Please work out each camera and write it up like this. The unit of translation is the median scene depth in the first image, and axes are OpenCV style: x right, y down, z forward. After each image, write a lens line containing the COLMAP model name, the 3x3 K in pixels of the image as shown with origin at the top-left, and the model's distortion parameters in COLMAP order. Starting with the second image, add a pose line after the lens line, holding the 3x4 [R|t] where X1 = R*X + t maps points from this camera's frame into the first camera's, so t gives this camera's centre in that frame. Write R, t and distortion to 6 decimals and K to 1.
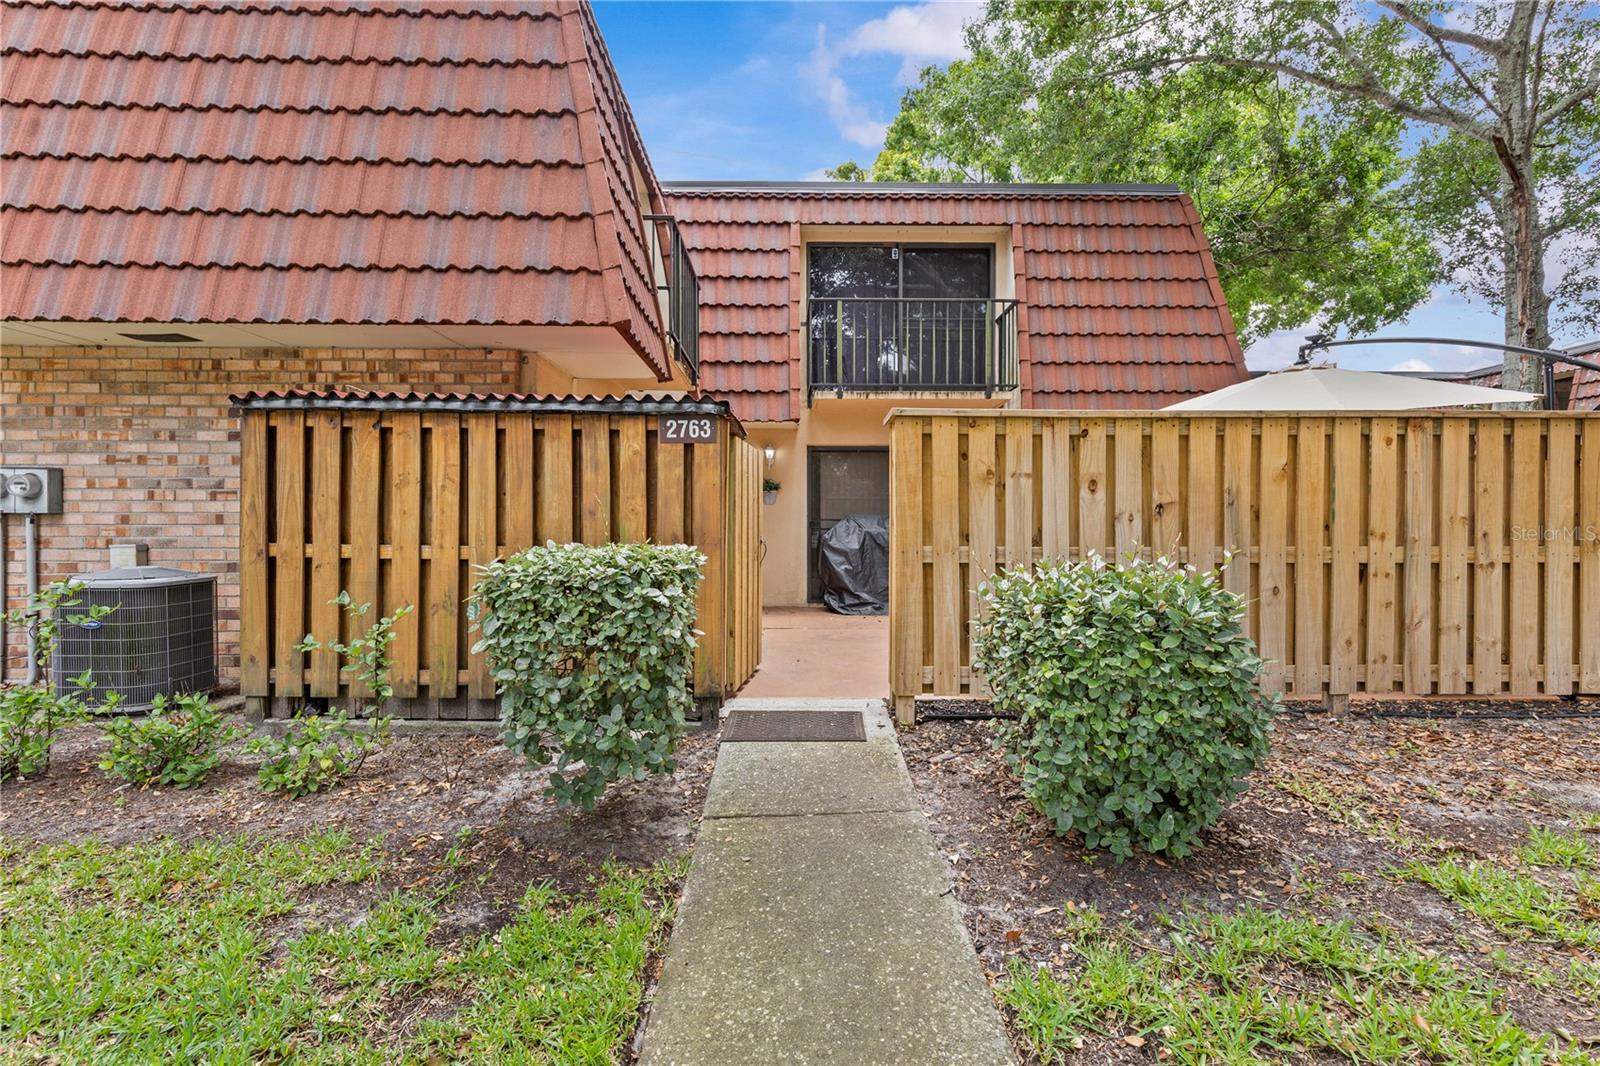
lens RADIAL K [[726.4, 0, 806.7], [0, 726.4, 536.2], [0, 0, 1]] dist [0.006766, -0.001033]
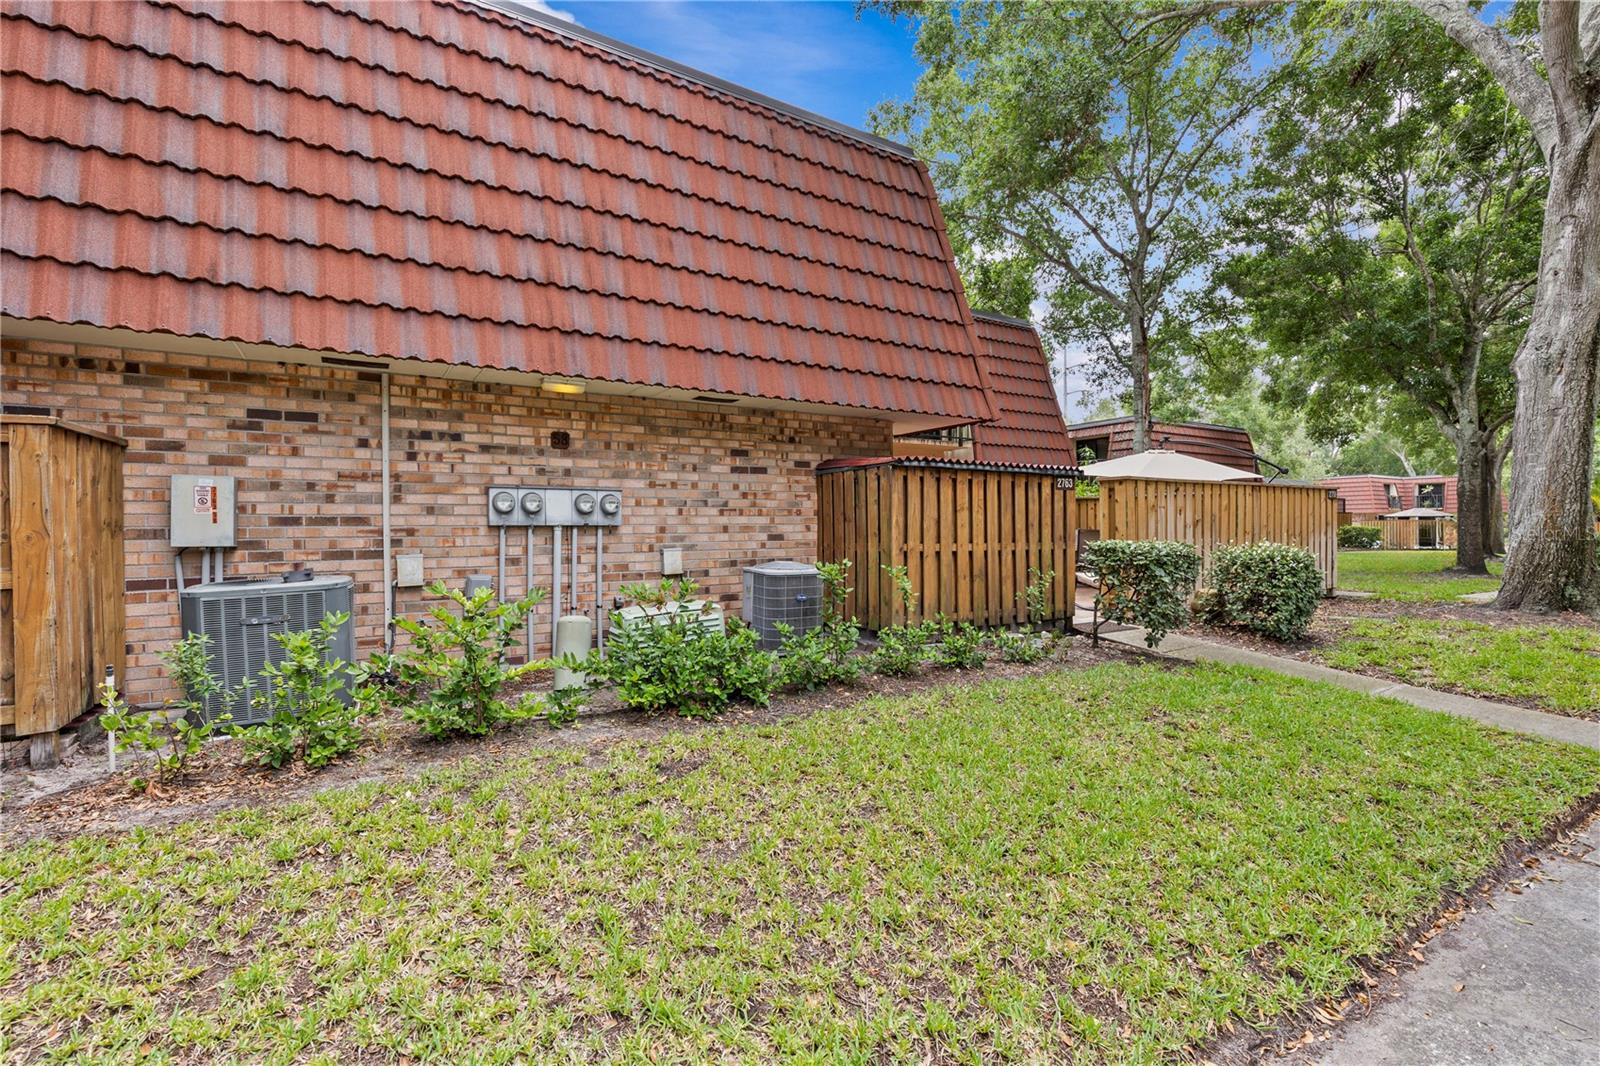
lens RADIAL K [[726.4, 0, 796.1], [0, 726.4, 528.4], [0, 0, 1]] dist [0.006766, -0.001033]
pose [[0.855909, -0.007438, 0.517073, -1.410114], [0.011278, 0.999927, -0.004284, -0.017085], [-0.517004, 0.009498, 0.855930, -0.254998]]
